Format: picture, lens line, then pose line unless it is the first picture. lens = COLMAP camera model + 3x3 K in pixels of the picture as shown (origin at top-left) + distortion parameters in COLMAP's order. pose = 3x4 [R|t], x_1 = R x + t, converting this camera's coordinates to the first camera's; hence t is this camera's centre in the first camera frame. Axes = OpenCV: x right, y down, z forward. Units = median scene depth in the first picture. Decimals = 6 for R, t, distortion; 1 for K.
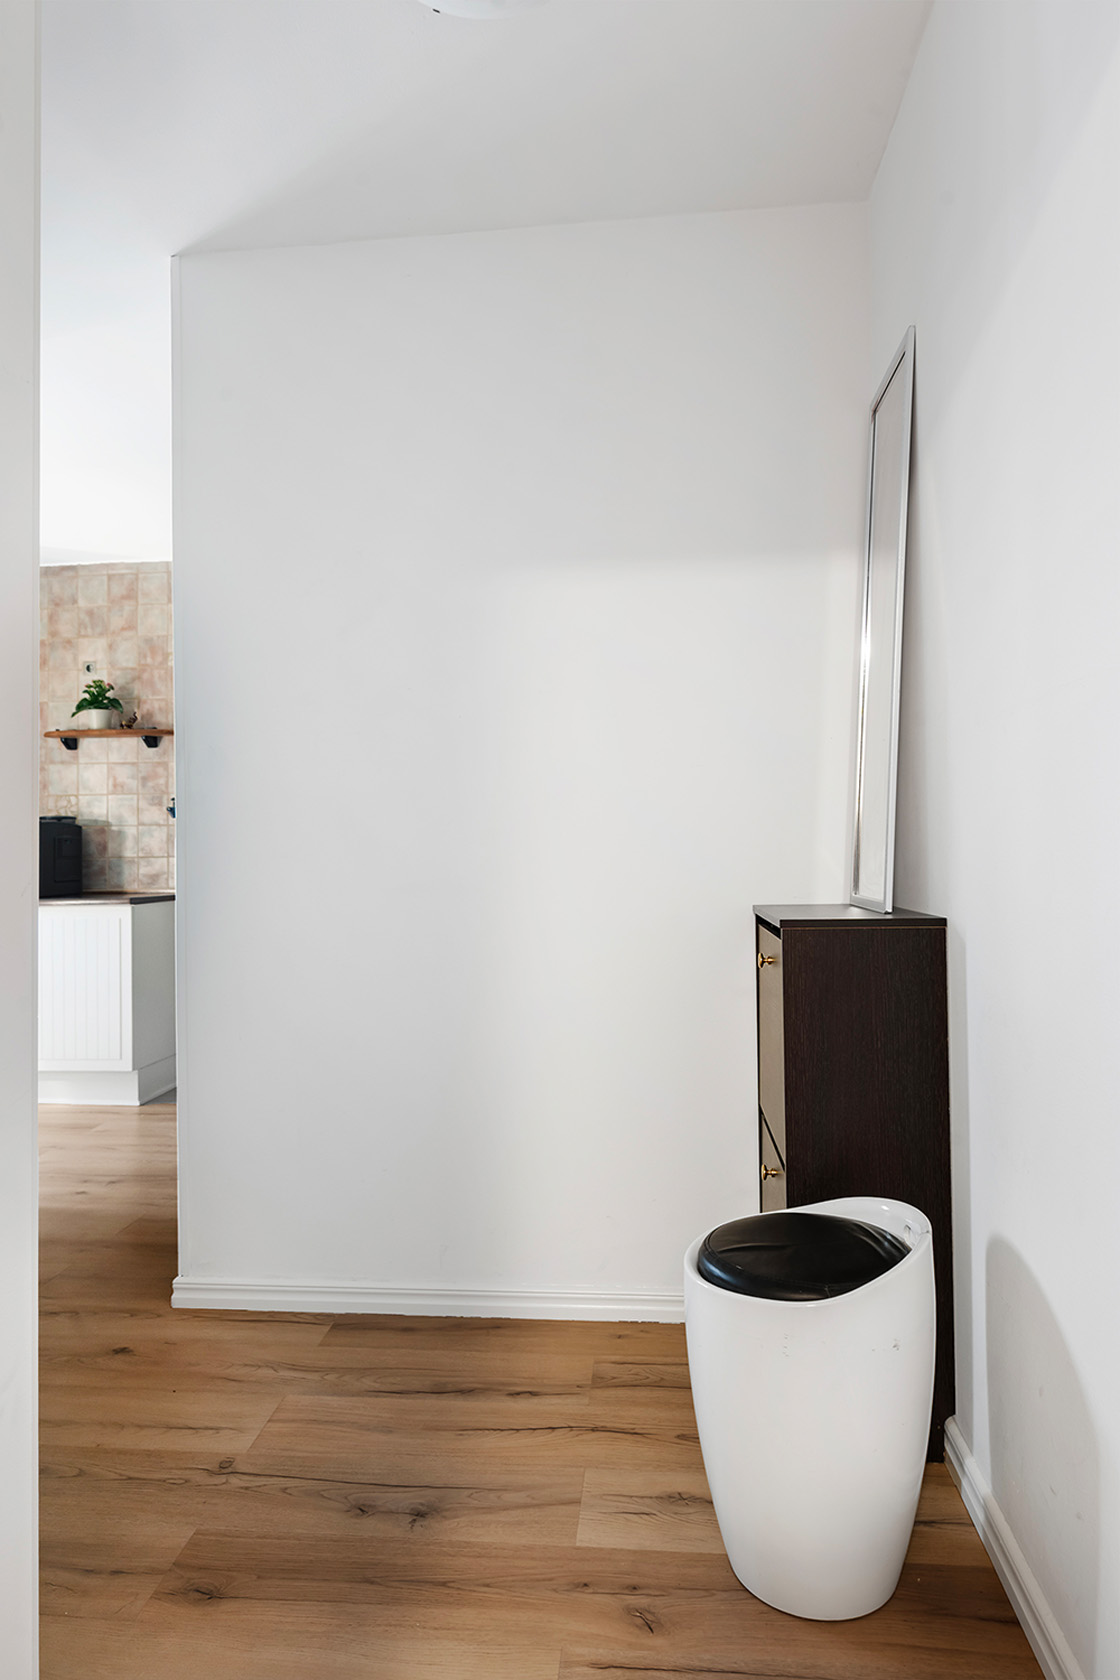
lens RADIAL K [[1013.6, 0, 564.9], [0, 1013.6, 817.1], [0, 0, 1]] dist [0.005114, 0.001078]
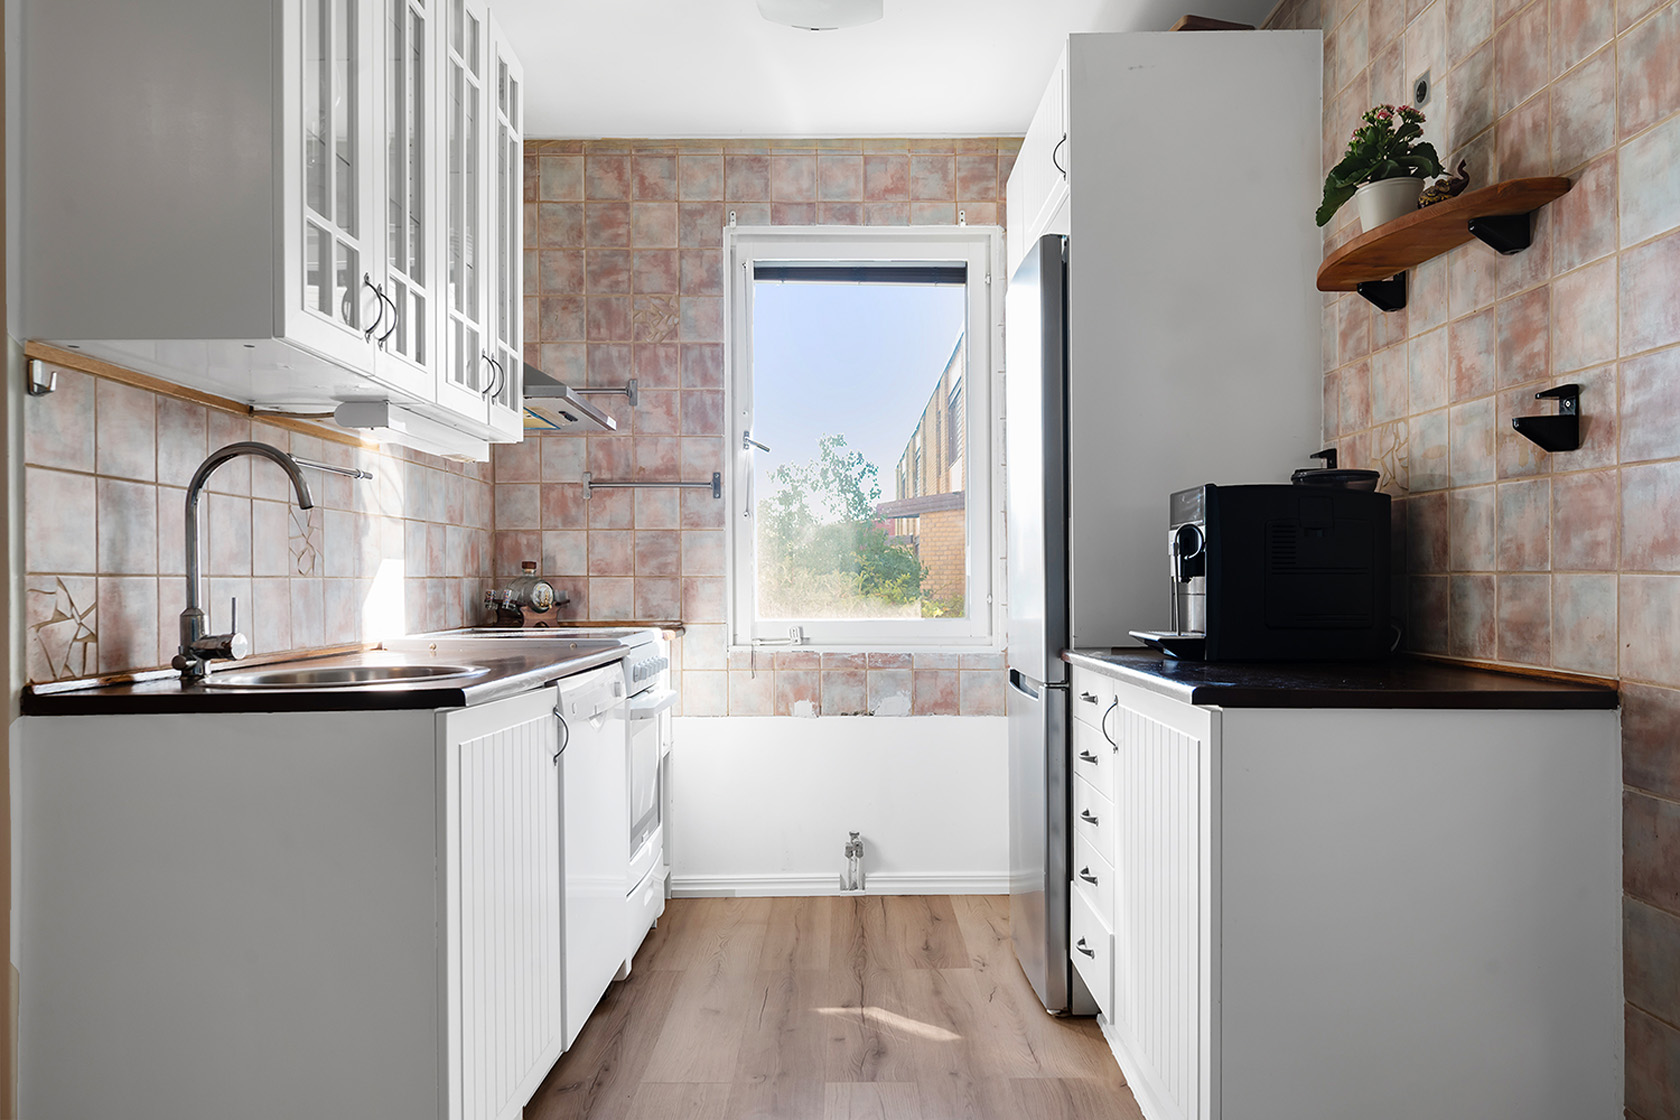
lens RADIAL K [[1140.0, 0, 836.0], [0, 1140.0, 576.8], [0, 0, 1]] dist [0.003980, 0.002811]
pose [[0.078429, 0.014934, -0.996808, -0.040933], [0.036319, 0.999181, 0.017827, 0.026026], [0.996258, -0.037601, 0.077822, 0.746759]]
